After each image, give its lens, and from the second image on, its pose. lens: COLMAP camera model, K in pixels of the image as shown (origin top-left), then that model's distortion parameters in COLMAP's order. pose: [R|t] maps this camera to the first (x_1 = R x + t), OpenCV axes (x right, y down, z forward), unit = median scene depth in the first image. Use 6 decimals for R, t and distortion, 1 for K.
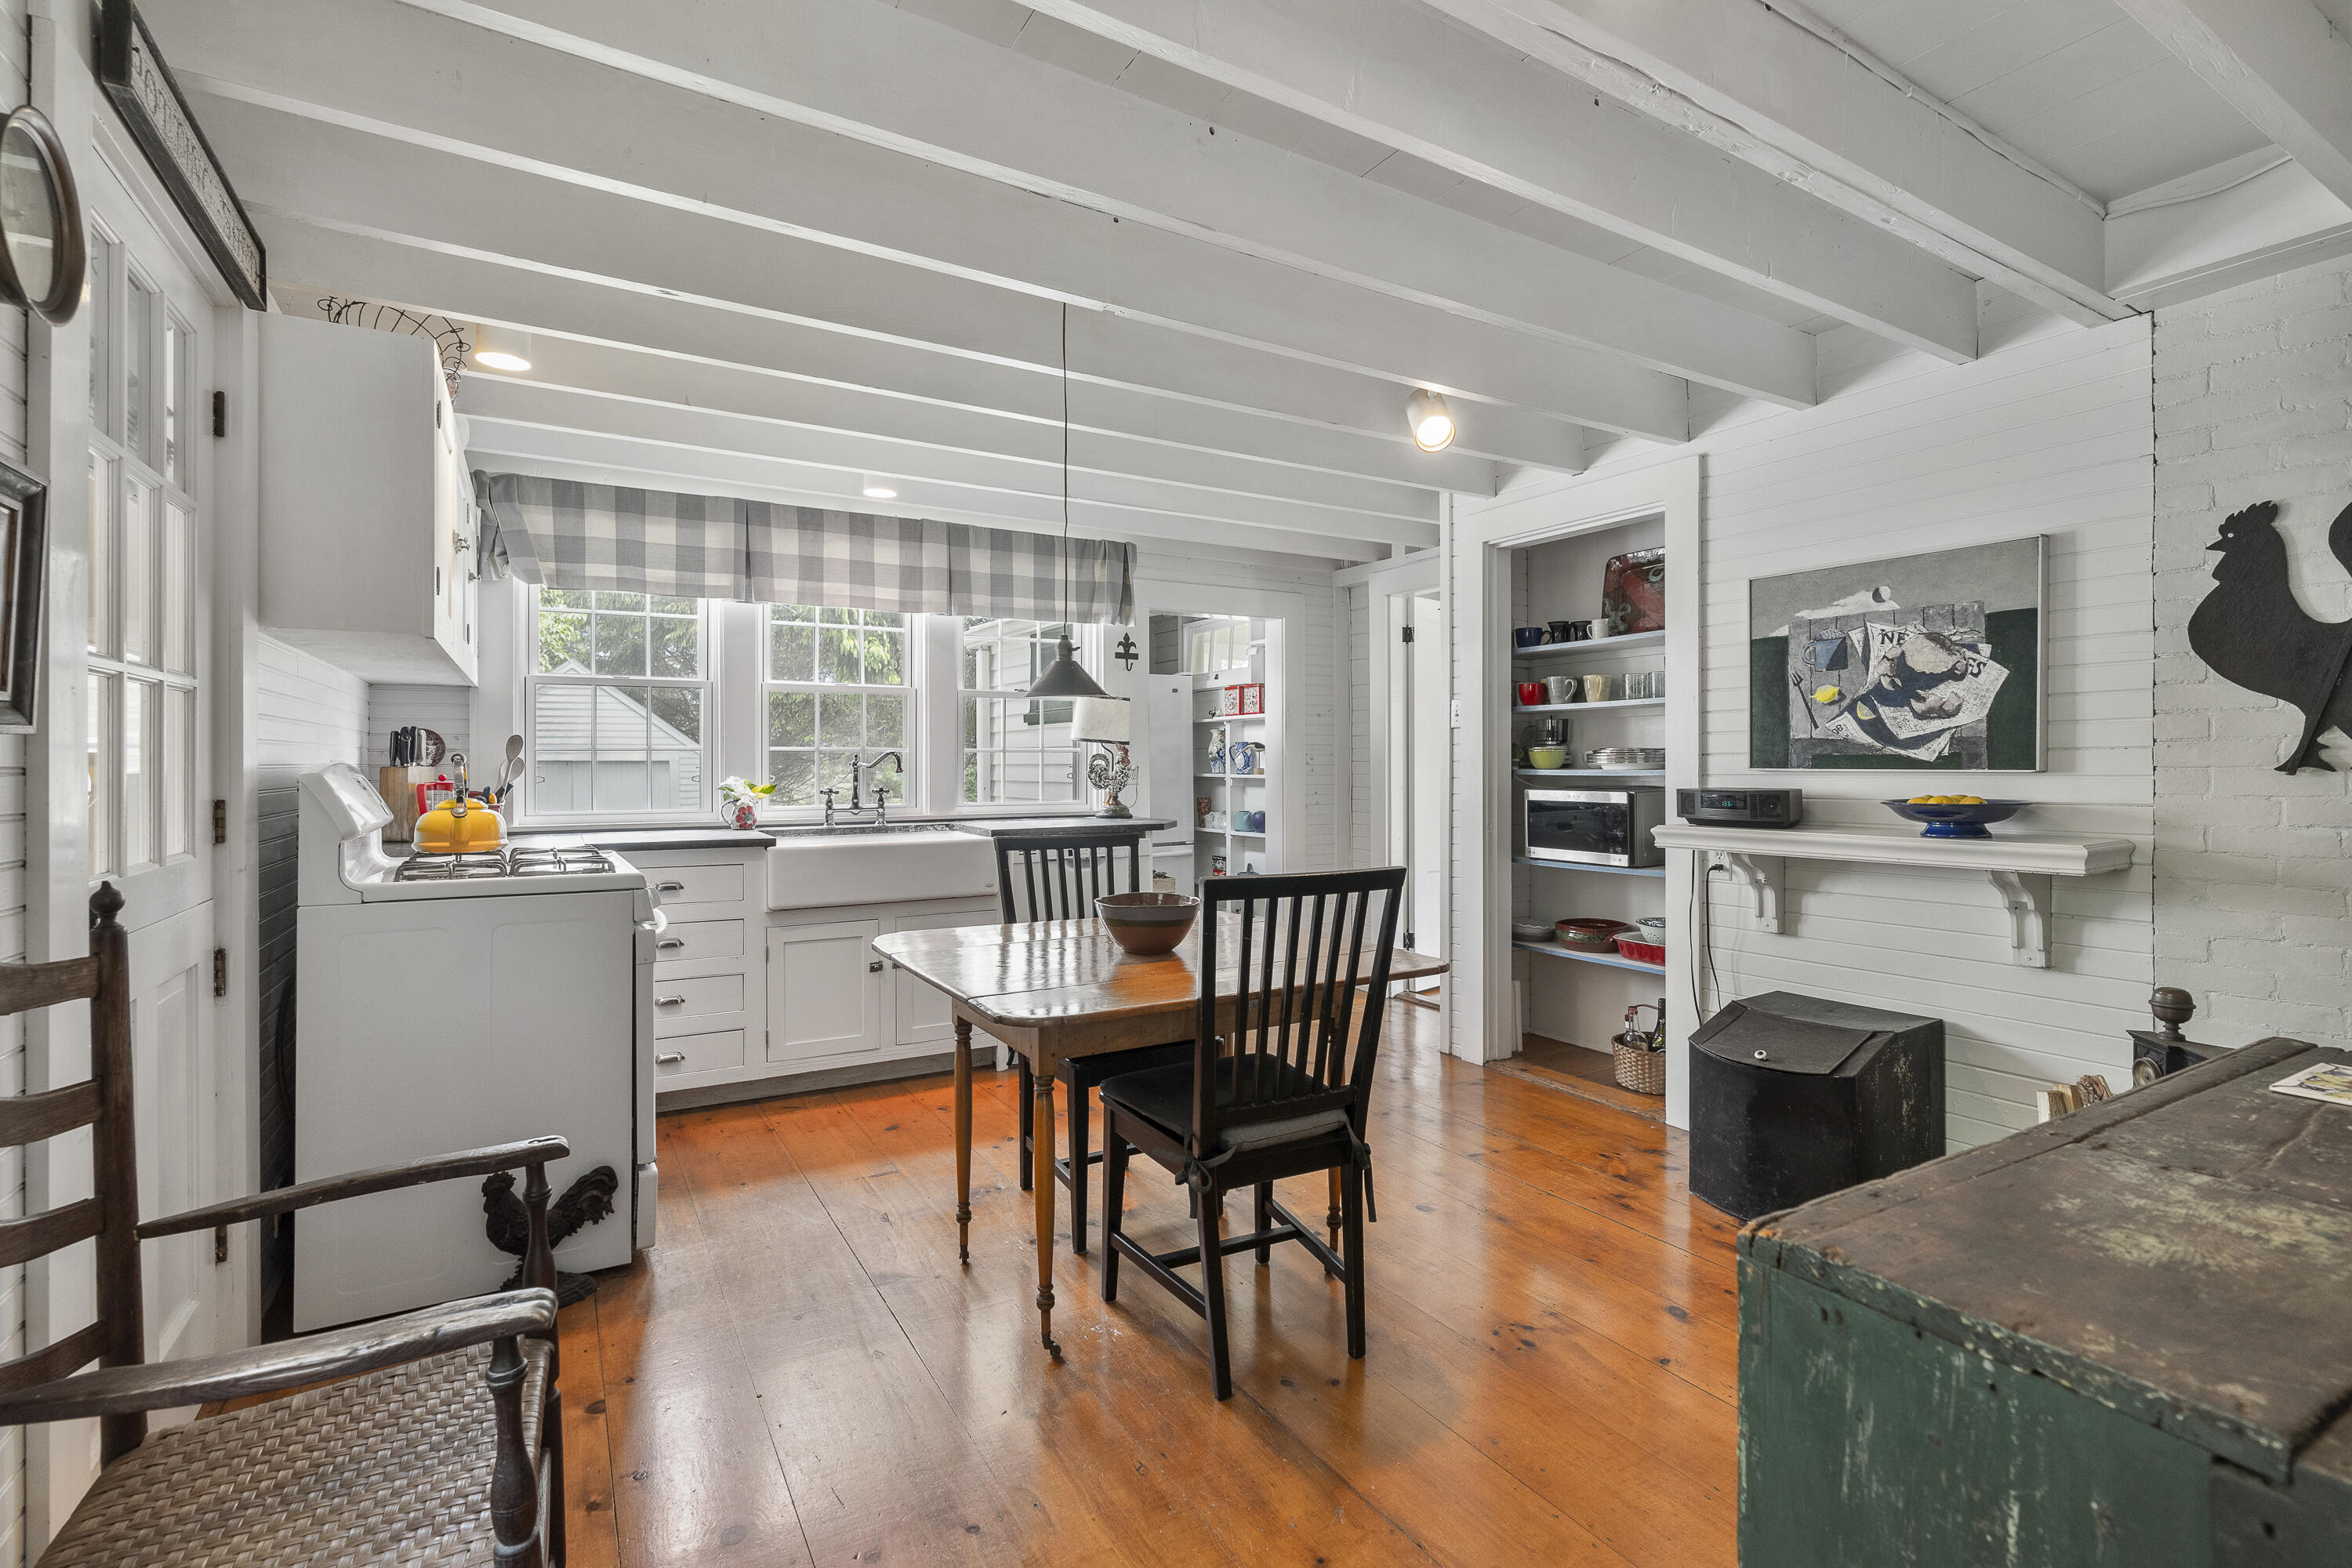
lens RADIAL K [[1069.6, 0, 1172.6], [0, 1069.6, 766.0], [0, 0, 1]] dist [-0.014231, 0.000607]
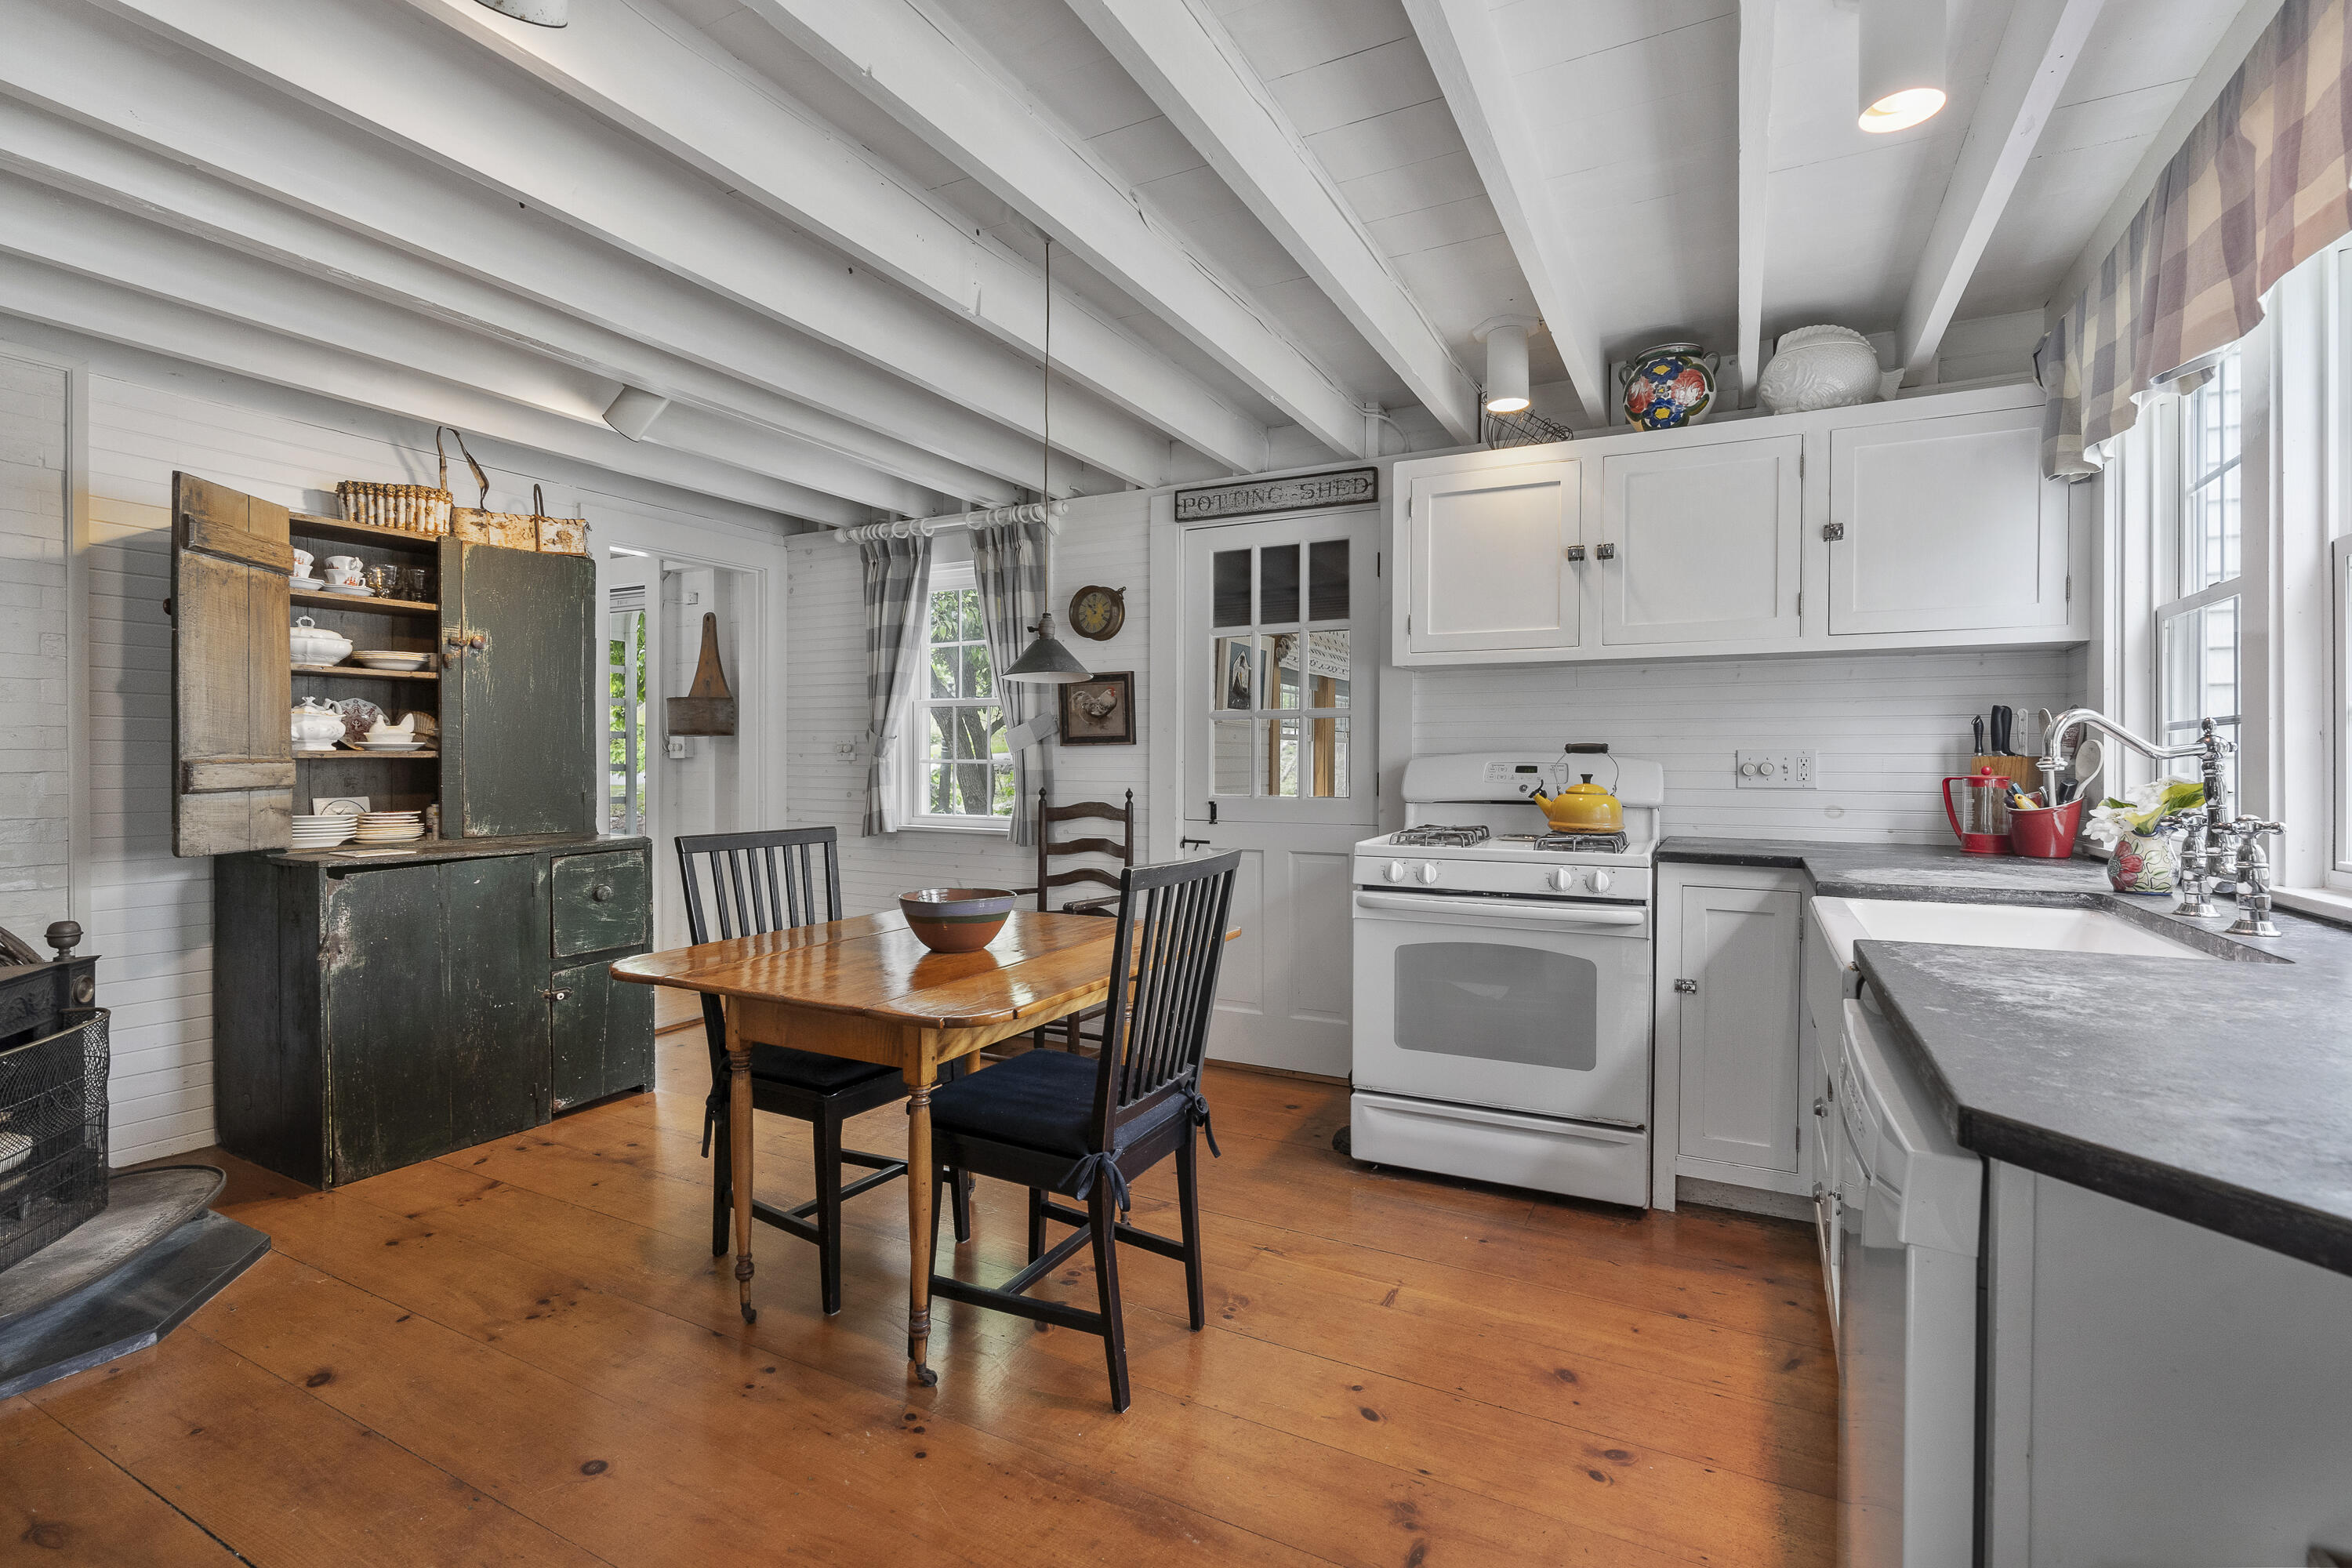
lens RADIAL K [[1069.6, 0, 1167.4], [0, 1069.6, 775.5], [0, 0, 1]] dist [-0.014231, 0.000607]
pose [[-0.851259, 0.007321, -0.524694, 0.295732], [-0.002517, 0.999834, 0.018033, 0.005815], [0.524739, 0.016672, -0.851100, 1.841717]]
